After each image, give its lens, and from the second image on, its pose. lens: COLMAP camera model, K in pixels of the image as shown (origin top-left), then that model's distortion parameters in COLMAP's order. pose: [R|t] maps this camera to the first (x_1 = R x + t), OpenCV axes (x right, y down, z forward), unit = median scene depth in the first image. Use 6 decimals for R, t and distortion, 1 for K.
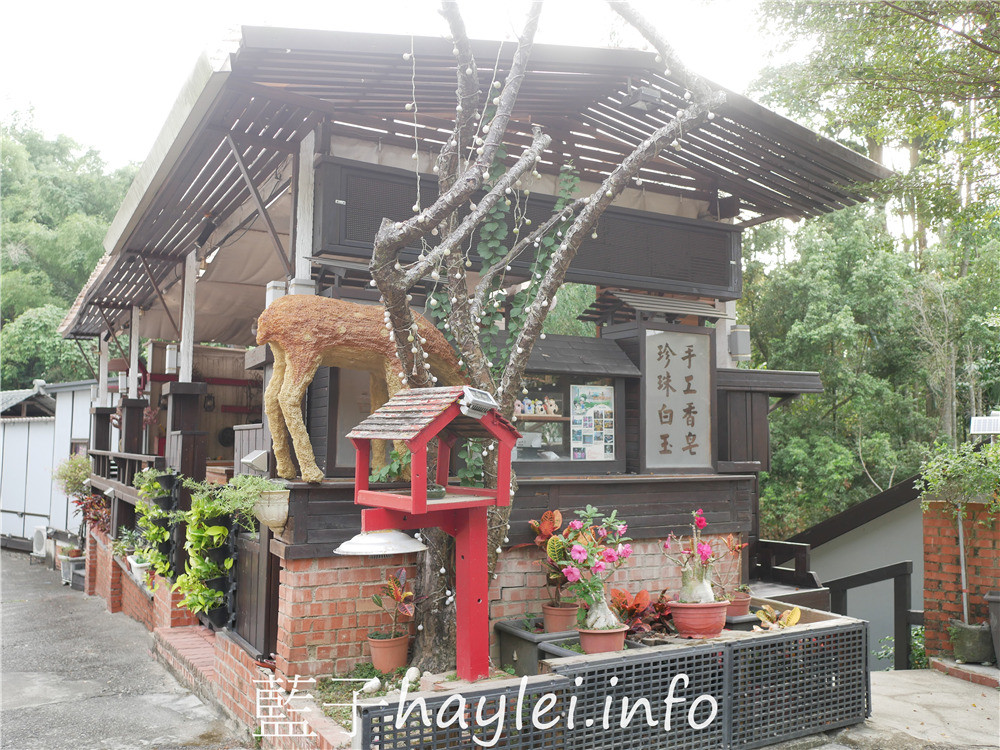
lens RADIAL K [[861.8, 0, 500.0], [0, 861.8, 375.0], [0, 0, 1]] dist [-0.009140, -0.017007]
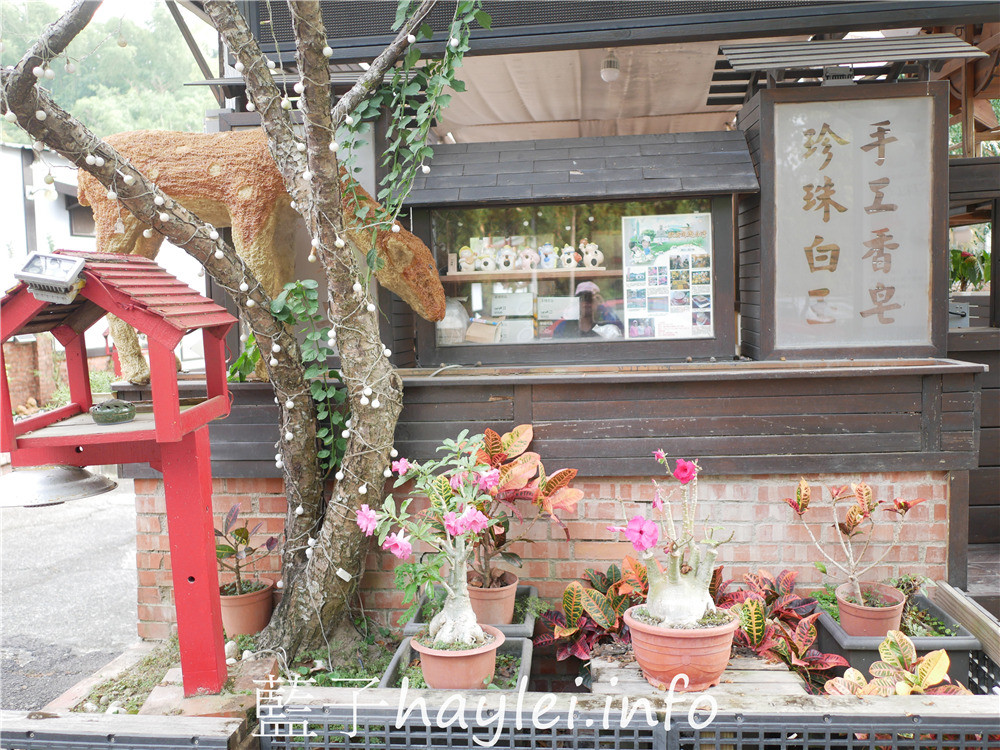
lens RADIAL K [[861.8, 0, 500.0], [0, 861.8, 375.0], [0, 0, 1]] dist [-0.009140, -0.017007]
pose [[0.814037, 0.022774, -0.580366, 0.363241], [0.083271, 0.984332, 0.155423, 0.019512], [0.574813, -0.174848, 0.799386, 0.433792]]
